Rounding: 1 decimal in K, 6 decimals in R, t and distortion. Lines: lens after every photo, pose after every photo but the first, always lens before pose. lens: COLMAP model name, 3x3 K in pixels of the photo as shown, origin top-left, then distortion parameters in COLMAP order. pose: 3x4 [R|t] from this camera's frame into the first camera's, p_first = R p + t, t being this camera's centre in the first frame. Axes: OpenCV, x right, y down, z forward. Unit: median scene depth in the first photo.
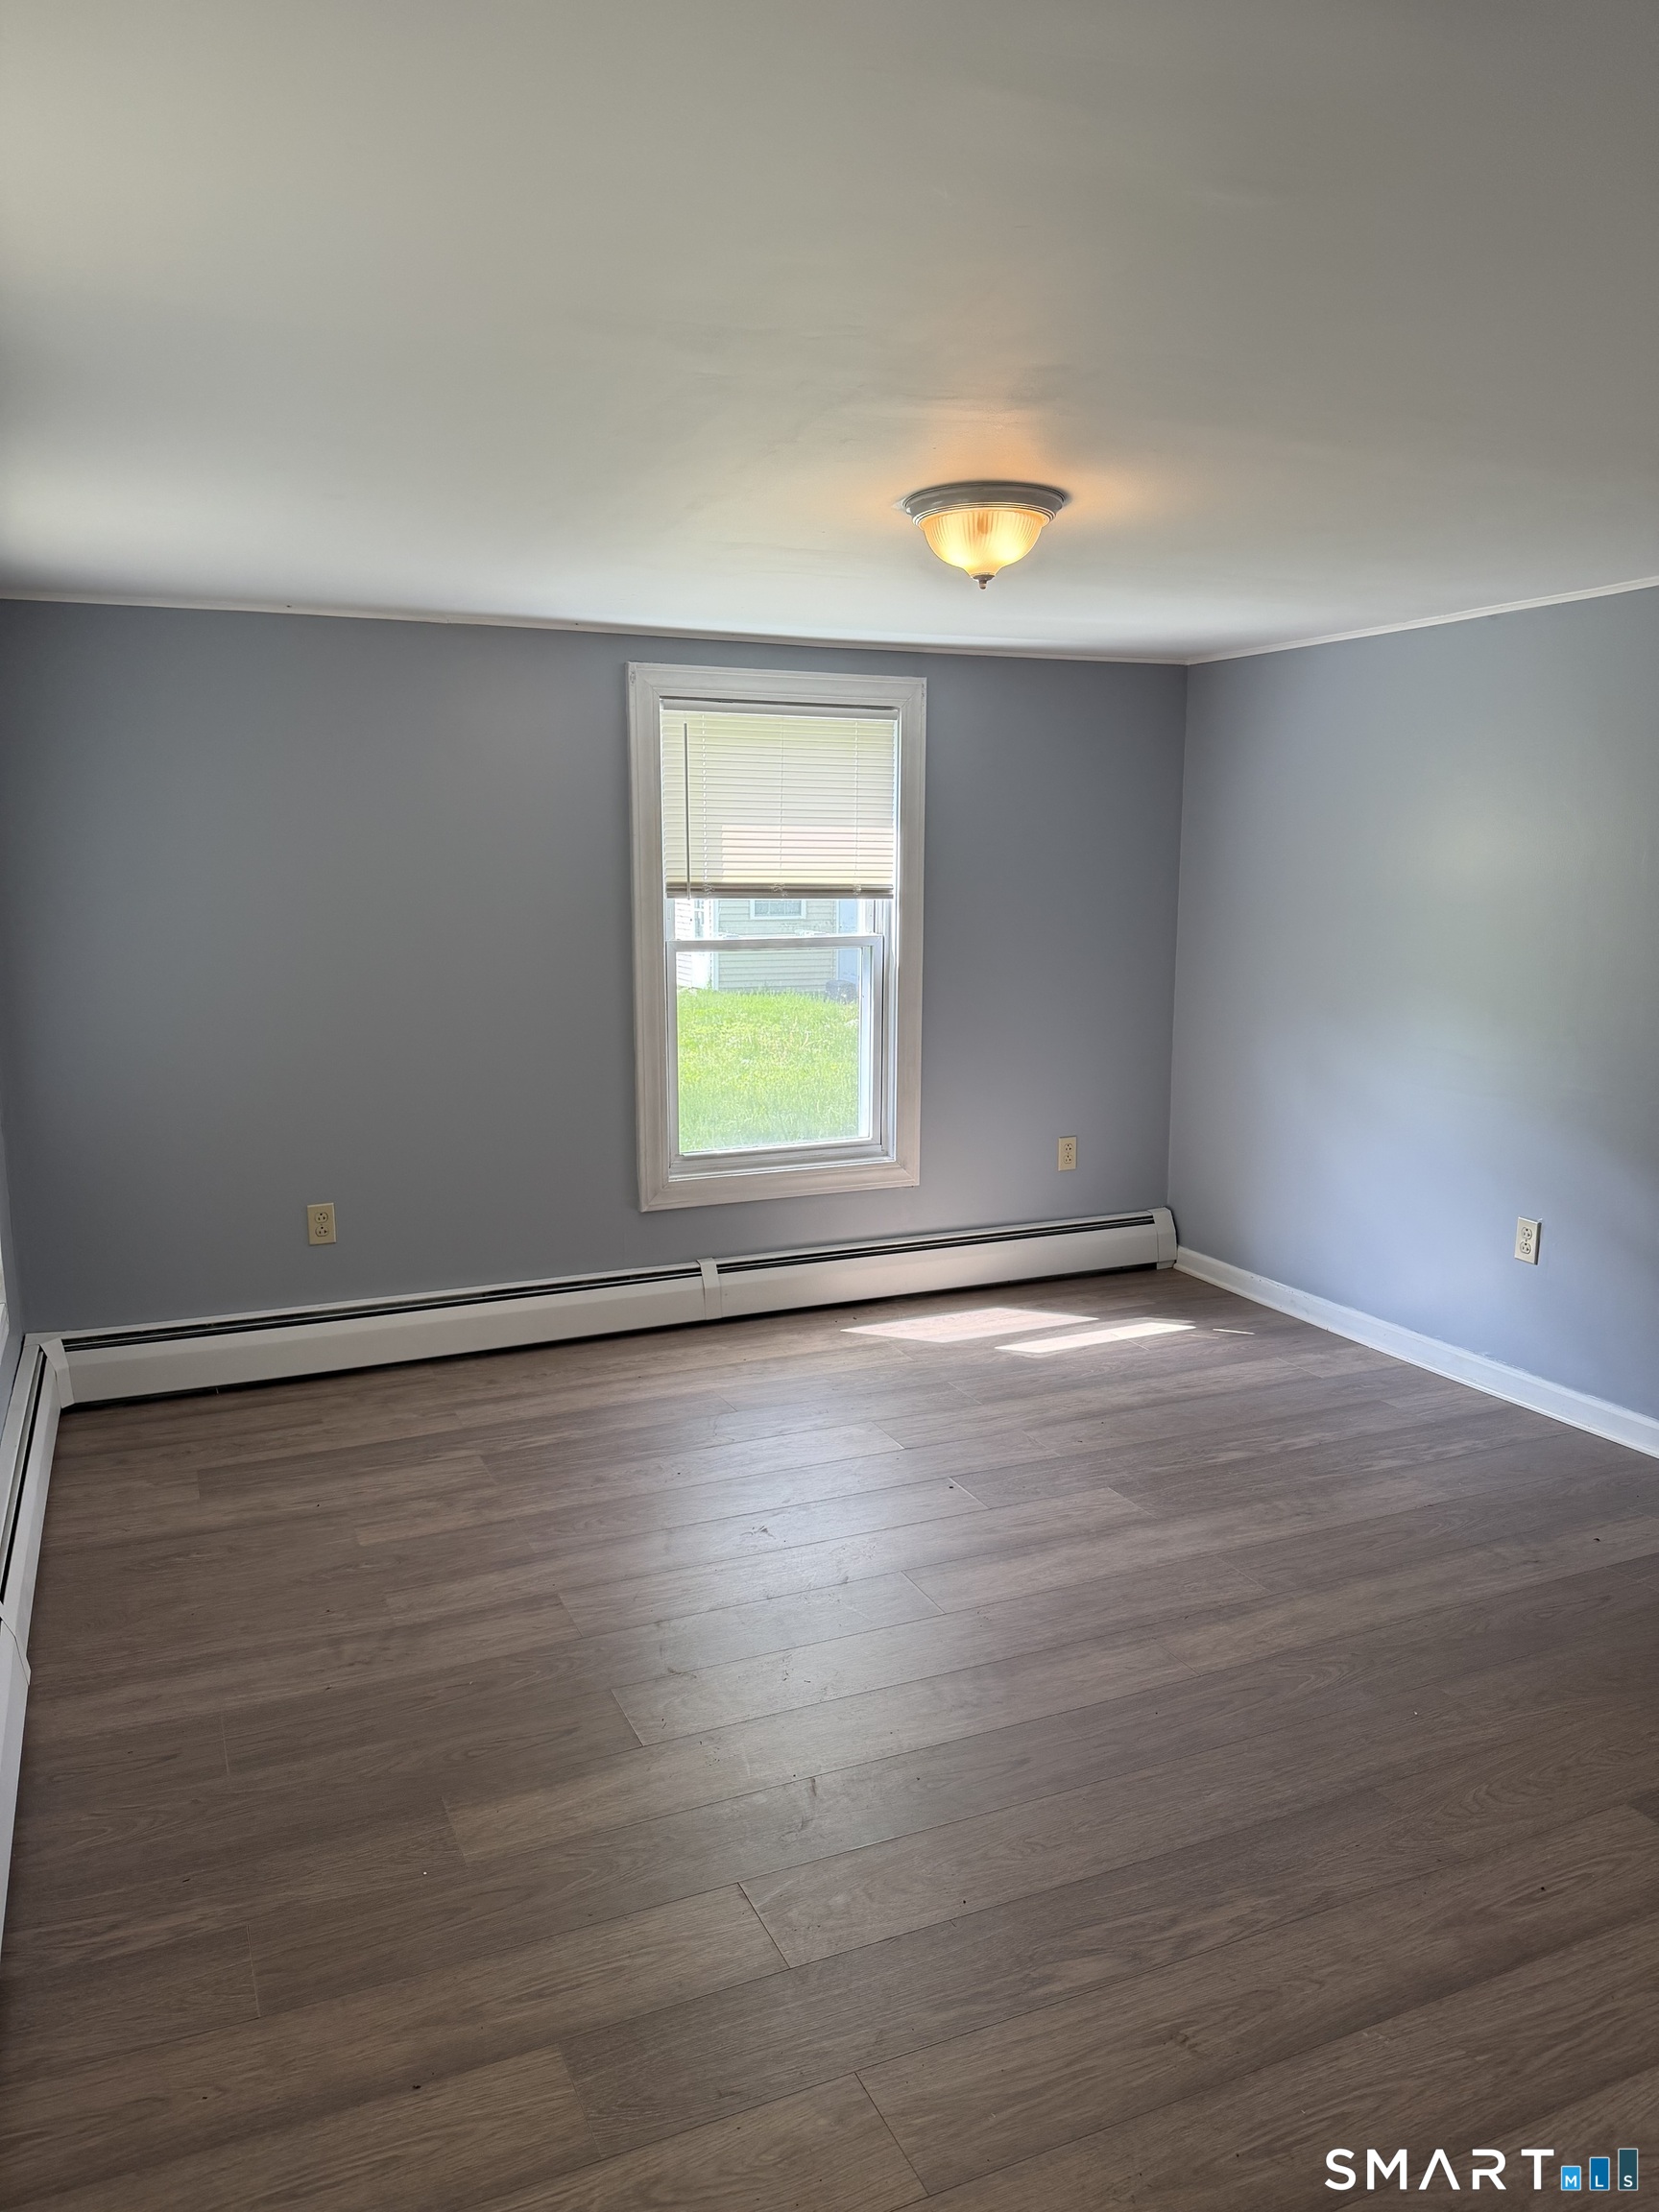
lens RADIAL K [[1561.5, 0, 839.2], [0, 1561.5, 1112.3], [0, 0, 1]] dist [-0.000379, -0.001617]
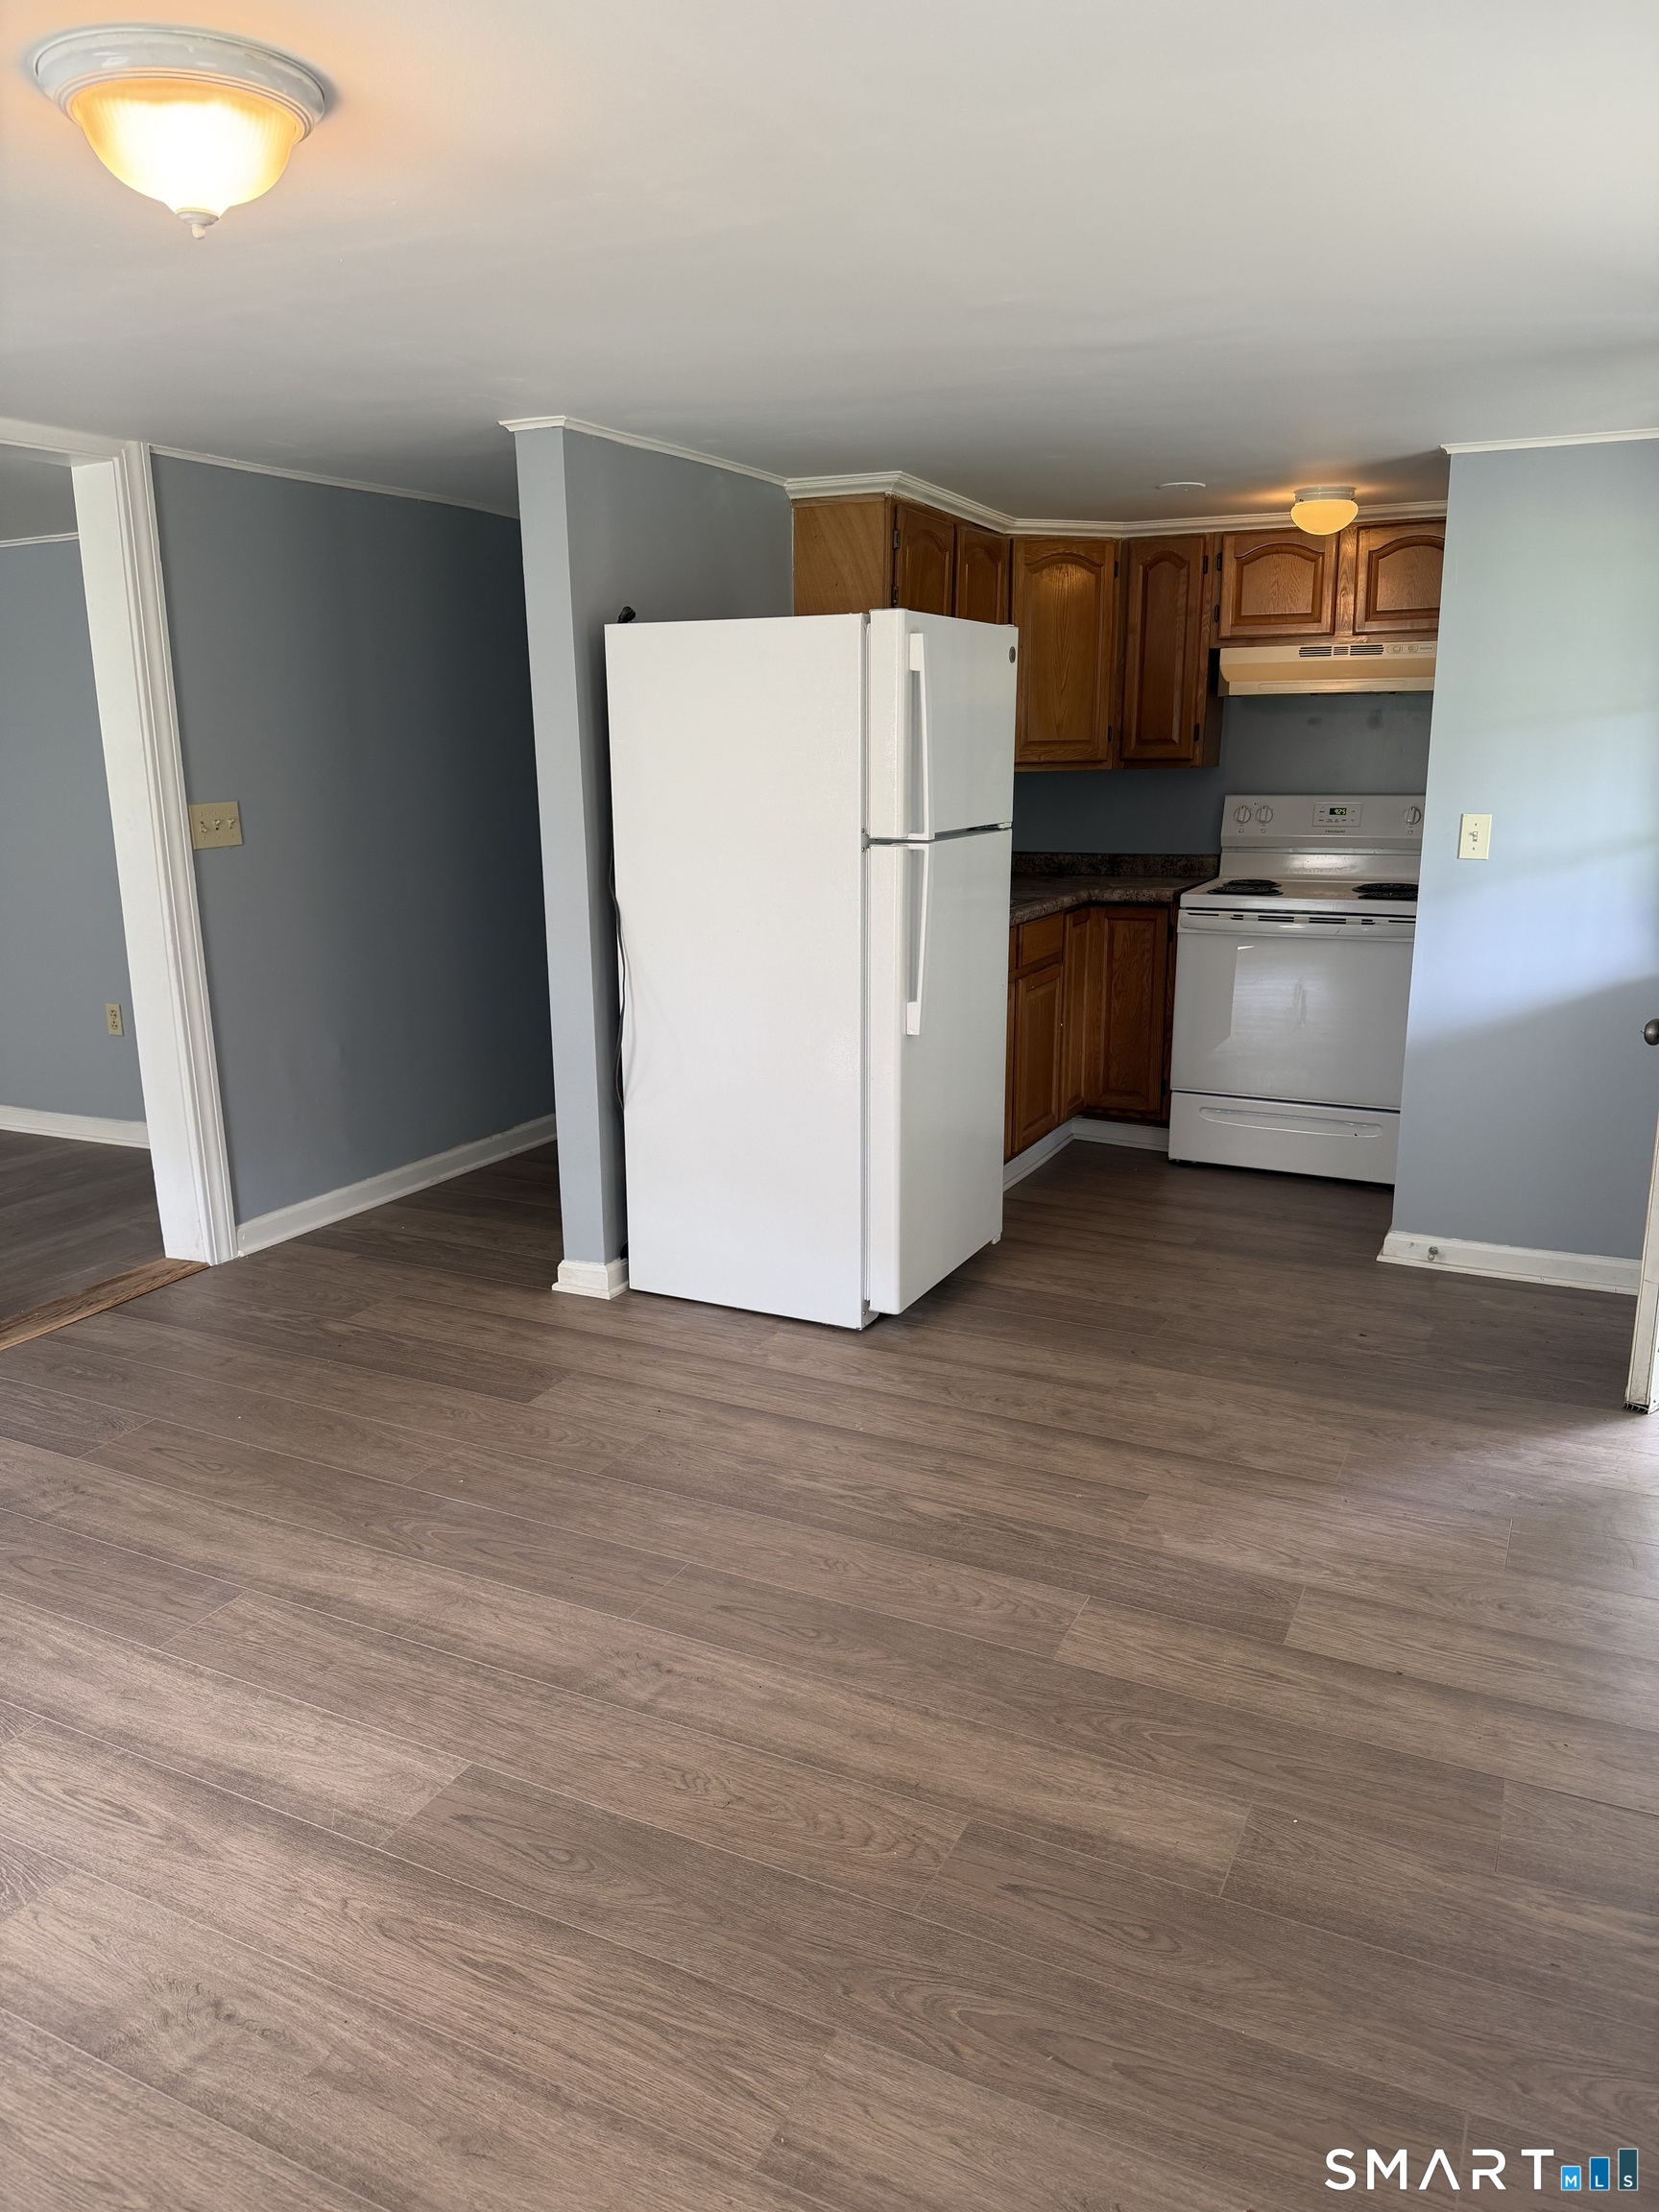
lens RADIAL K [[1561.5, 0, 839.2], [0, 1561.5, 1112.3], [0, 0, 1]] dist [-0.000379, -0.001617]
pose [[-0.630716, -0.179882, 0.754877, -0.687048], [0.143246, 0.929059, 0.341073, -0.232611], [-0.762678, 0.323253, -0.560205, 1.529599]]
